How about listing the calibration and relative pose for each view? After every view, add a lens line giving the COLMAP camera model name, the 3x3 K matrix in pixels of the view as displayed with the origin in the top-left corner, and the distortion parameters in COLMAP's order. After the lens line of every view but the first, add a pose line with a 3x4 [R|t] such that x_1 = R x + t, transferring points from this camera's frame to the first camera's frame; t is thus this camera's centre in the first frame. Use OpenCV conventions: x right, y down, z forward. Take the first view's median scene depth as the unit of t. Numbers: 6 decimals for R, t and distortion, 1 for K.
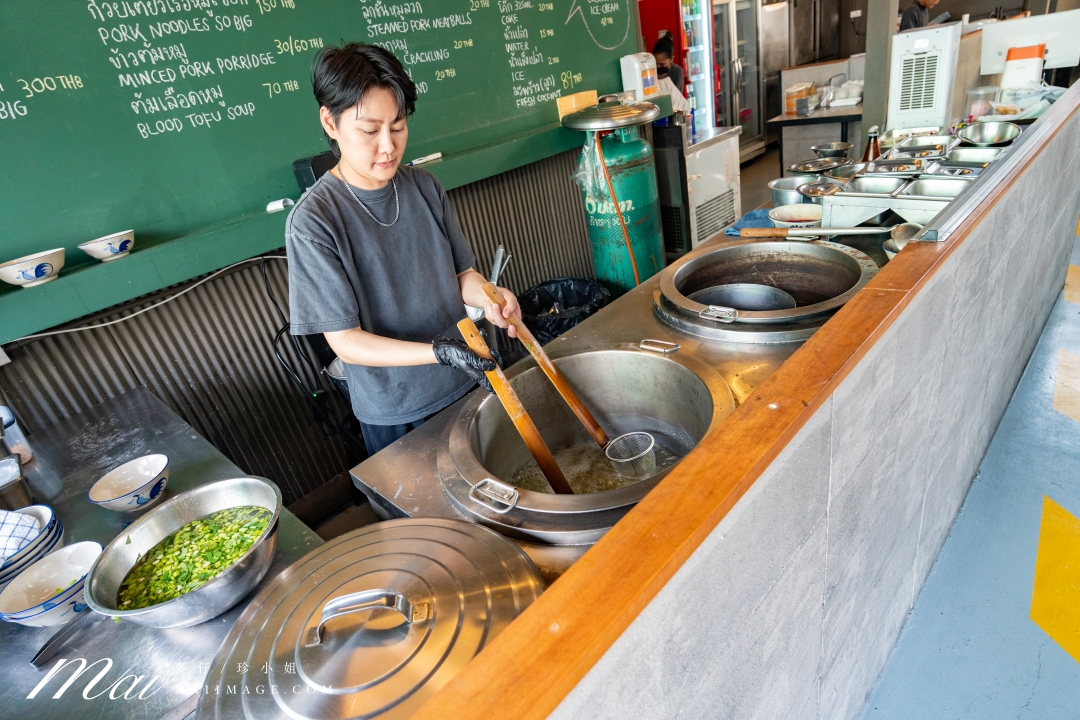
lens RADIAL K [[584.1, 0, 541.6], [0, 584.1, 359.3], [0, 0, 1]] dist [-0.003963, -0.000445]
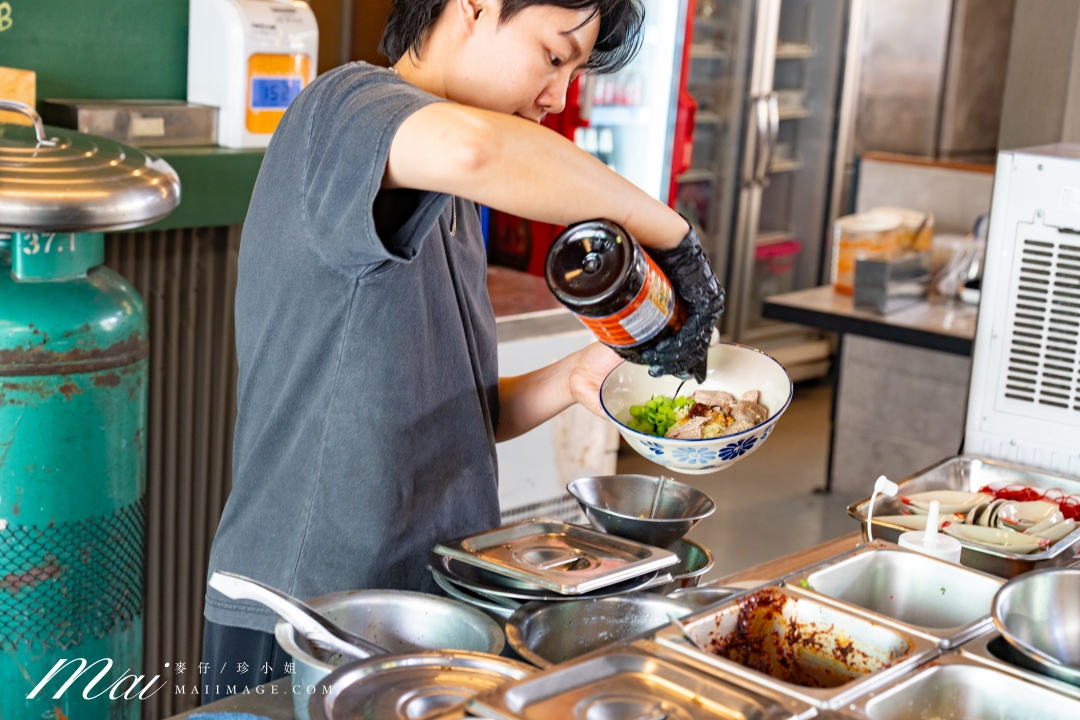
lens RADIAL K [[1772.4, 0, 539.8], [0, 1772.4, 361.9], [0, 0, 1]] dist [0.045578, 0.000000]
pose [[0.968064, 0.225643, 0.109258, 0.152442], [-0.190135, 0.944849, -0.266664, -0.087382], [-0.163403, 0.237374, 0.957577, 0.104475]]
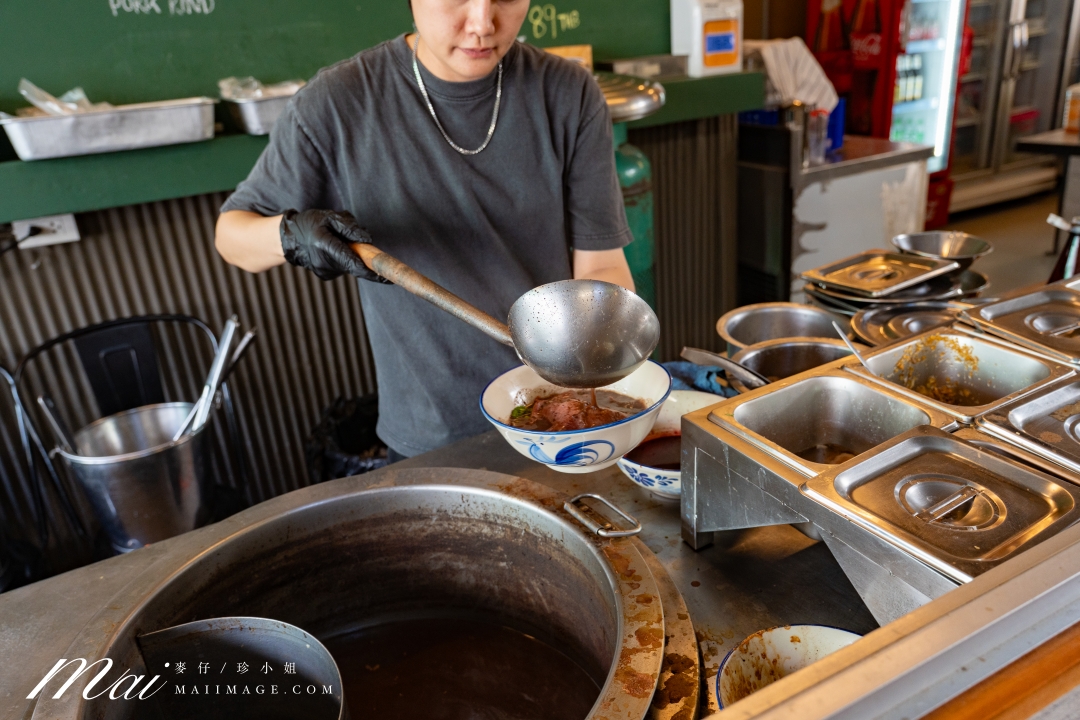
lens RADIAL K [[825.0, 0, 542.1], [0, 825.0, 363.0], [0, 0, 1]] dist [-0.000357, 0.001182]
pose [[0.952225, 0.202767, -0.228369, 0.162615], [-0.212001, 0.977132, -0.016386, -0.090858], [0.219824, 0.064017, 0.973437, 0.160160]]
